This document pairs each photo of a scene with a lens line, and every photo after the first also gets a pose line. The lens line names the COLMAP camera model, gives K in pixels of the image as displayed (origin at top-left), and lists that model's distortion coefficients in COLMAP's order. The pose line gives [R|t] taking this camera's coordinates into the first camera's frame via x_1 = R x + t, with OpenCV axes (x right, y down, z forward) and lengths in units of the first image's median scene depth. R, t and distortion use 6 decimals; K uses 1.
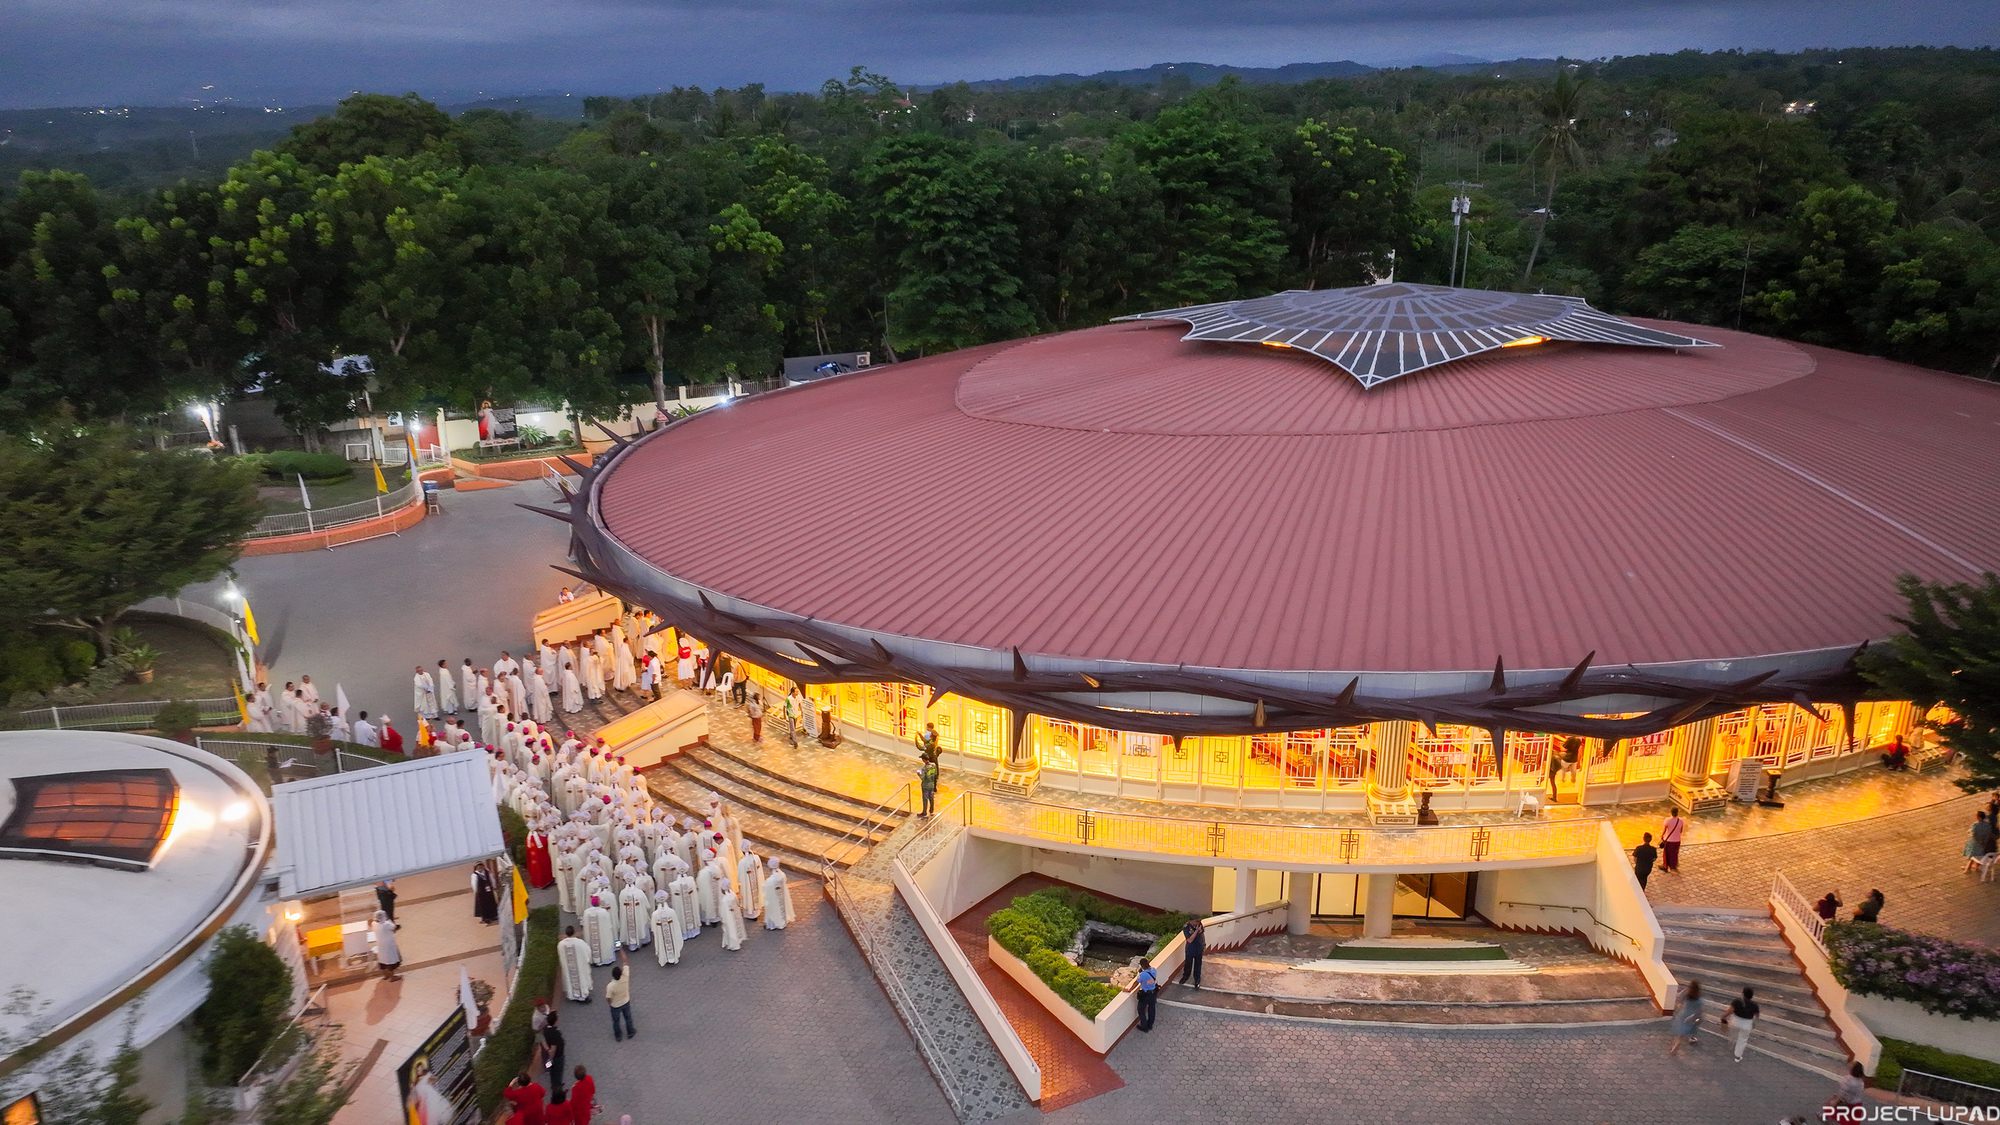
lens RADIAL K [[1423.6, 0, 1006.6], [0, 1423.6, 555.2], [0, 0, 1]] dist [-0.011690, 0.050027]
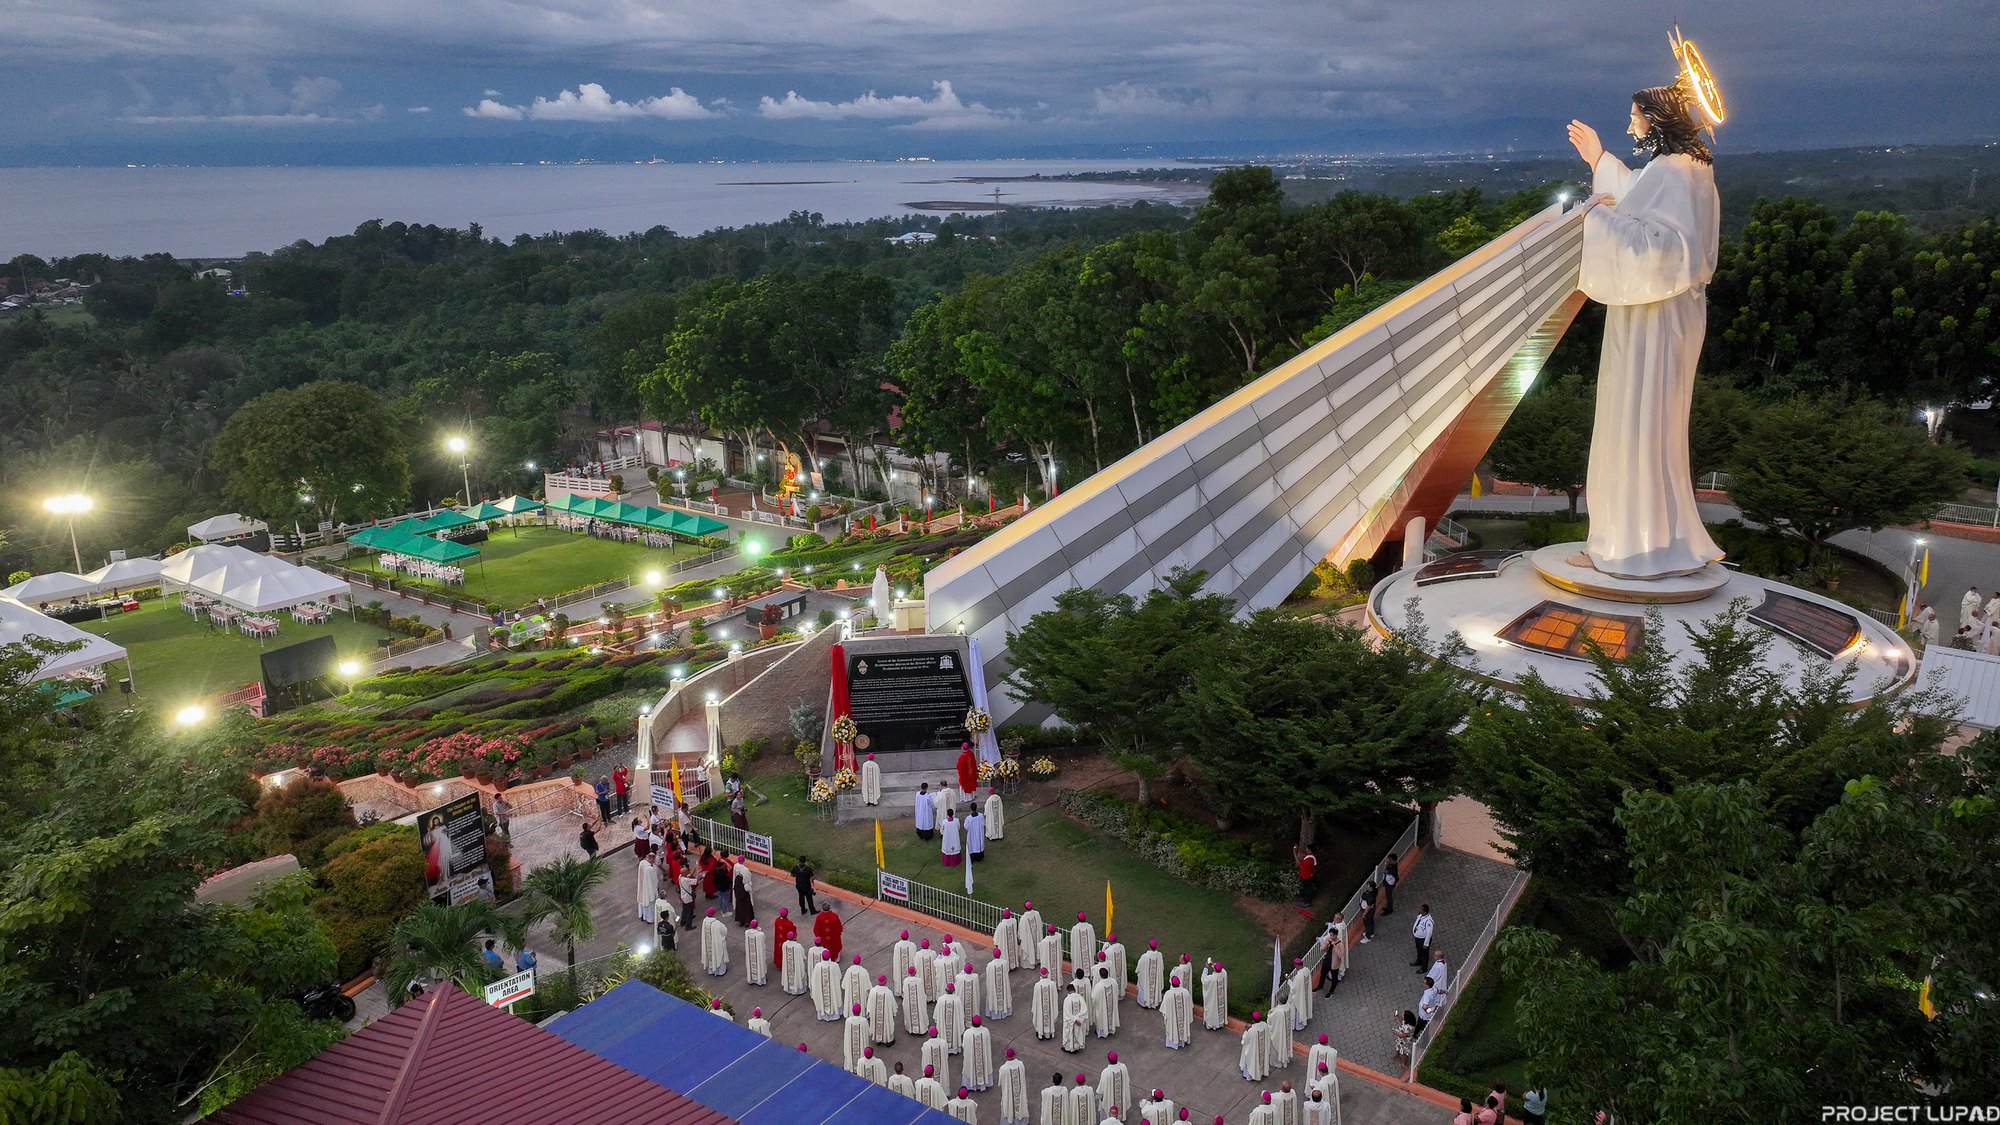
lens RADIAL K [[1419.4, 0, 992.7], [0, 1419.4, 553.6], [0, 0, 1]] dist [0.003272, 0.003793]
pose [[0.463701, 0.242279, -0.852222, 0.104592], [-0.263161, 0.956138, 0.128633, 0.058847], [0.846007, 0.164624, 0.507121, -0.226886]]
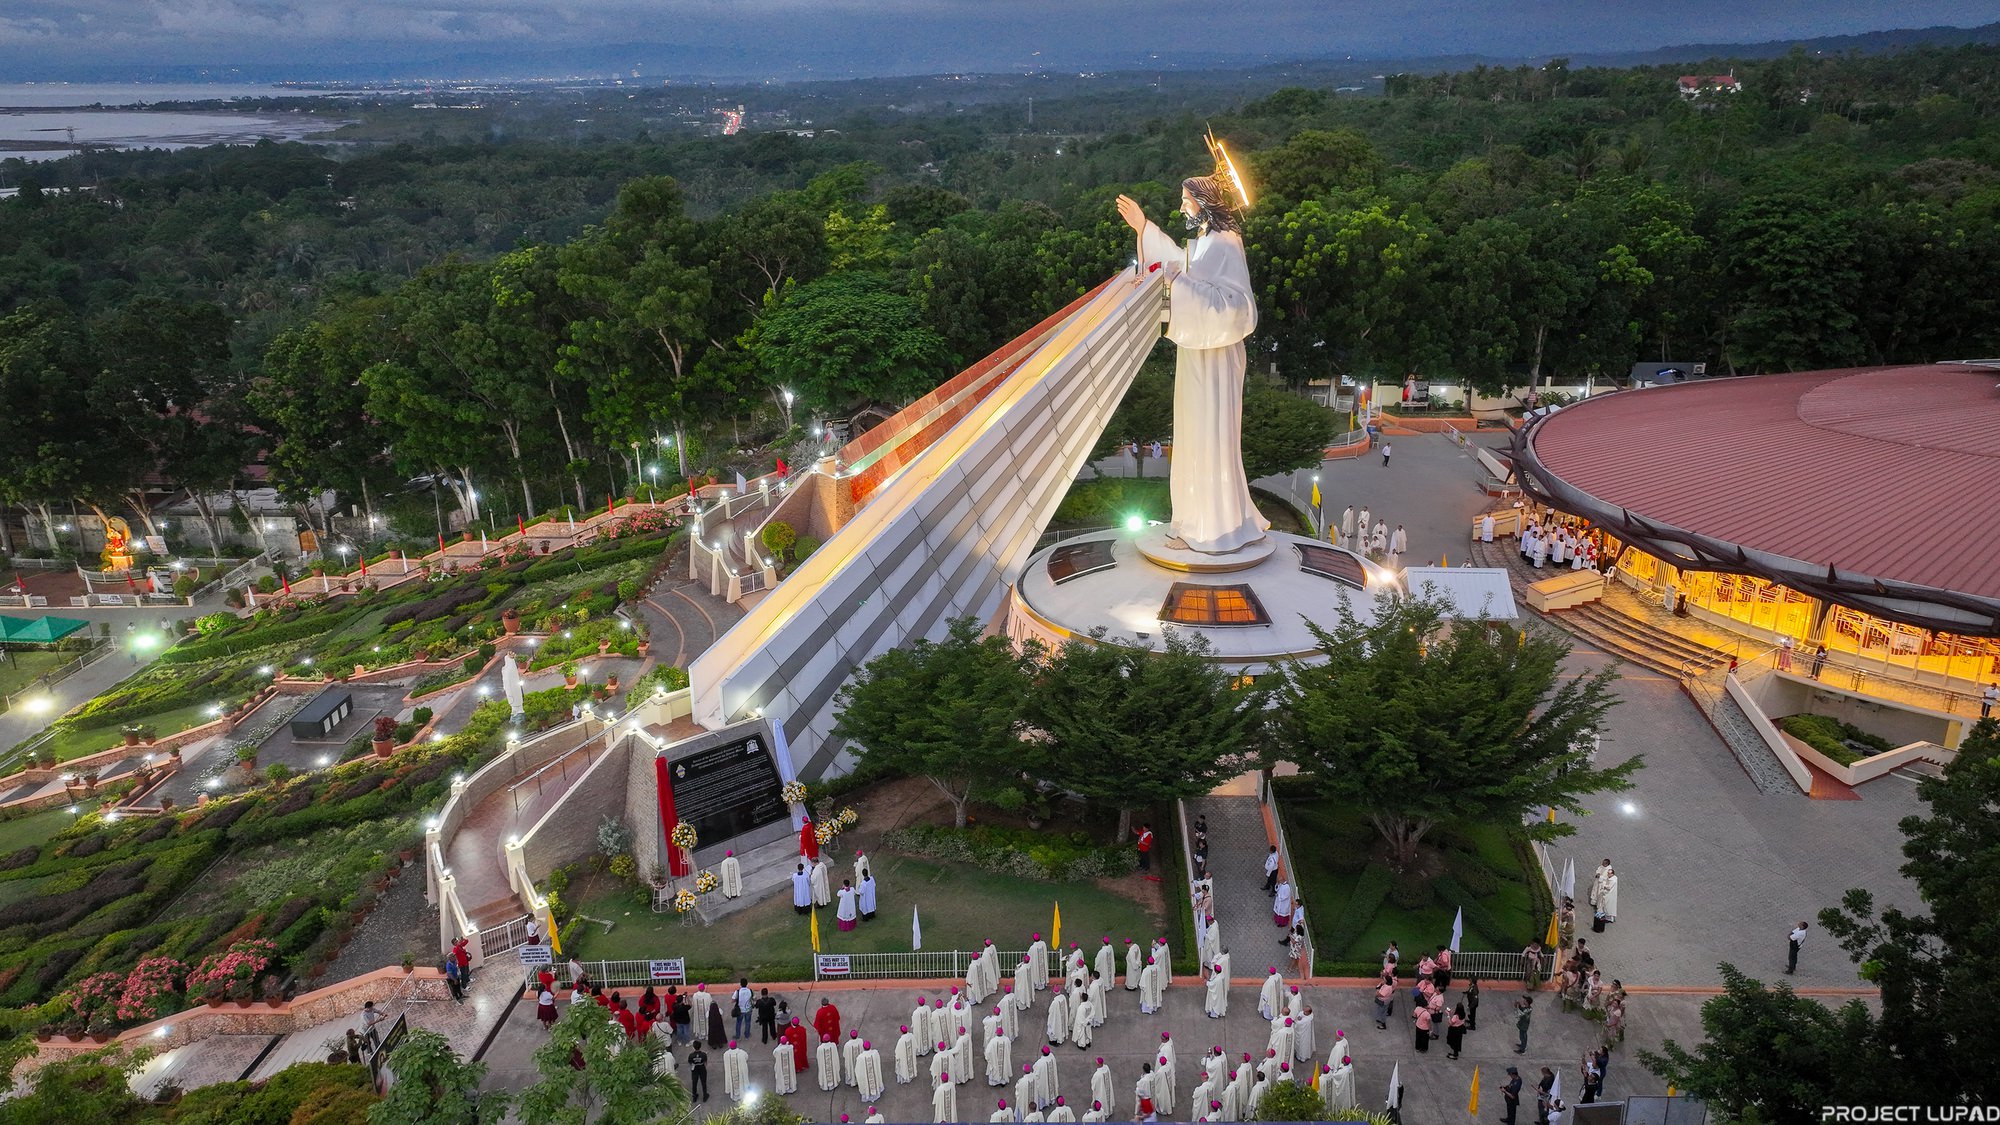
lens RADIAL K [[1423.6, 0, 1006.6], [0, 1423.6, 555.2], [0, 0, 1]] dist [-0.011690, 0.050027]
pose [[0.873641, 0.156595, -0.460683, -0.033732], [-0.145490, 0.987552, 0.059779, 0.045242], [0.464310, 0.014799, 0.885549, -0.457388]]
